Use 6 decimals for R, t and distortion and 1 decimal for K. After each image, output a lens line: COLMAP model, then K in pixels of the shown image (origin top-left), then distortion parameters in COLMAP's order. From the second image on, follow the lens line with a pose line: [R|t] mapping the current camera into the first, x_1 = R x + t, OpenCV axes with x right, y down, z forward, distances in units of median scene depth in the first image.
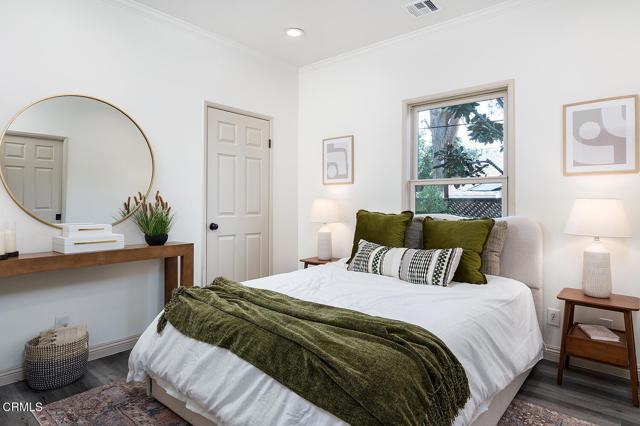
lens RADIAL K [[374.7, 0, 324.3], [0, 374.7, 207.6], [0, 0, 1]] dist [0.007132, -0.001552]
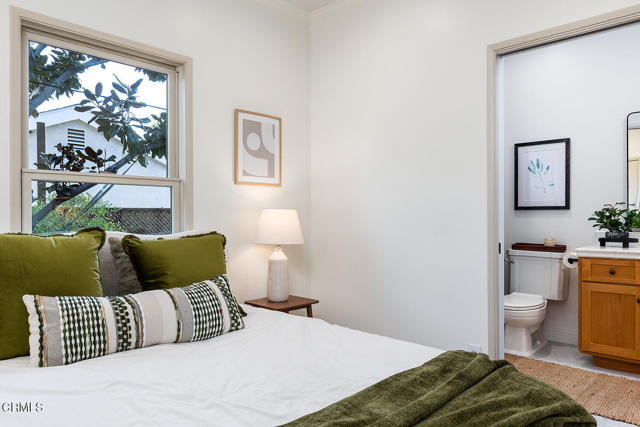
lens RADIAL K [[459.1, 0, 323.4], [0, 459.1, 217.2], [0, 0, 1]] dist [0.032261, 0.001873]
pose [[0.045842, -0.019499, 0.998758, -0.537013], [-0.000218, 0.999809, 0.019530, -0.024600], [-0.998949, -0.001113, 0.045829, 0.754617]]
